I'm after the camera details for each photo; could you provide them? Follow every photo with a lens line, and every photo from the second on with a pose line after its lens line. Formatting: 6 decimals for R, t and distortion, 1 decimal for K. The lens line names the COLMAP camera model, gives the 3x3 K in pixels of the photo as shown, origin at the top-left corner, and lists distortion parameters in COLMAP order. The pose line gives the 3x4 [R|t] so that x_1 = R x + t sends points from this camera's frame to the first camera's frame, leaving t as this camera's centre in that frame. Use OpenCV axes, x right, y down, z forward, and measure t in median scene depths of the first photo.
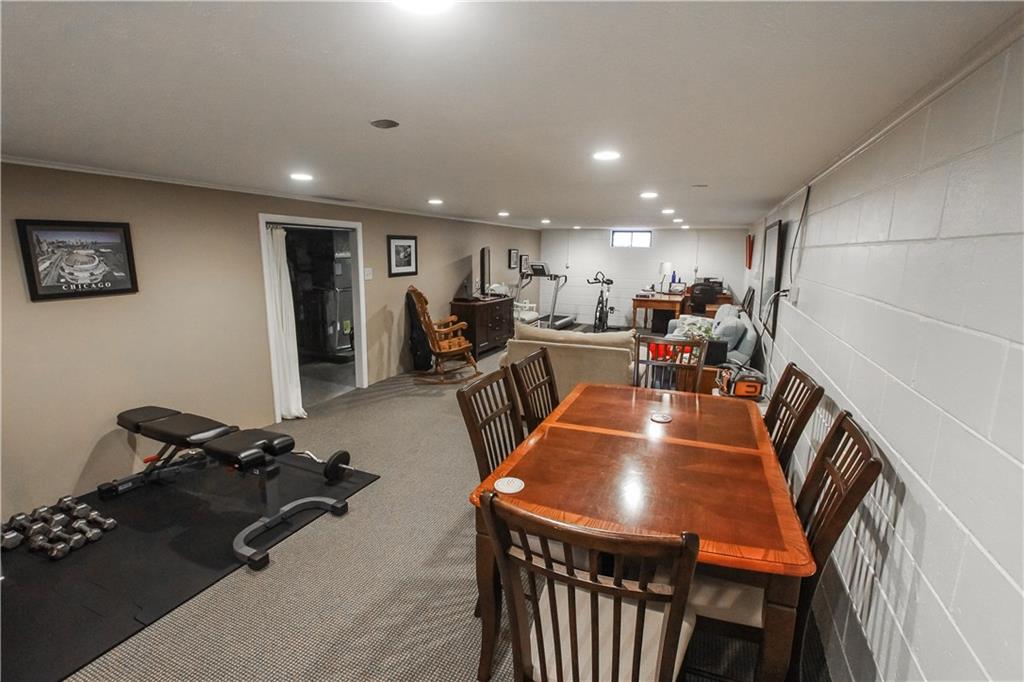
lens RADIAL K [[473.6, 0, 518.1], [0, 473.6, 336.2], [0, 0, 1]] dist [-0.015763, 0.002765]
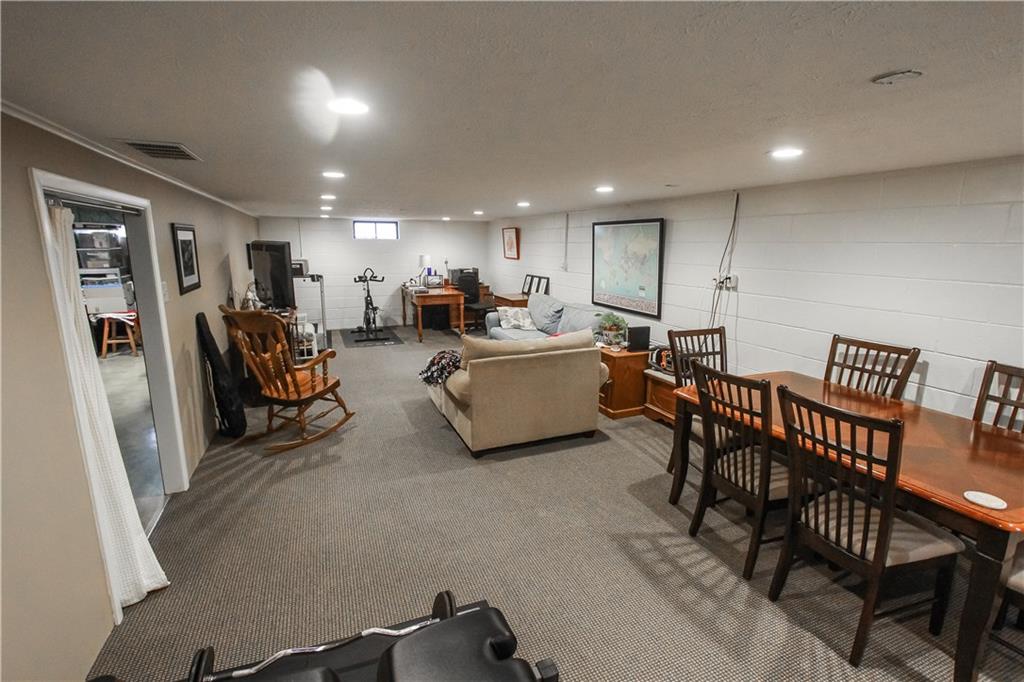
lens RADIAL K [[473.6, 0, 510.3], [0, 473.6, 338.3], [0, 0, 1]] dist [-0.015763, 0.002765]
pose [[0.713830, -0.148383, 0.684419, -0.265824], [0.131352, 0.988320, 0.077272, -0.043142], [-0.687891, 0.034741, 0.724982, 0.200004]]
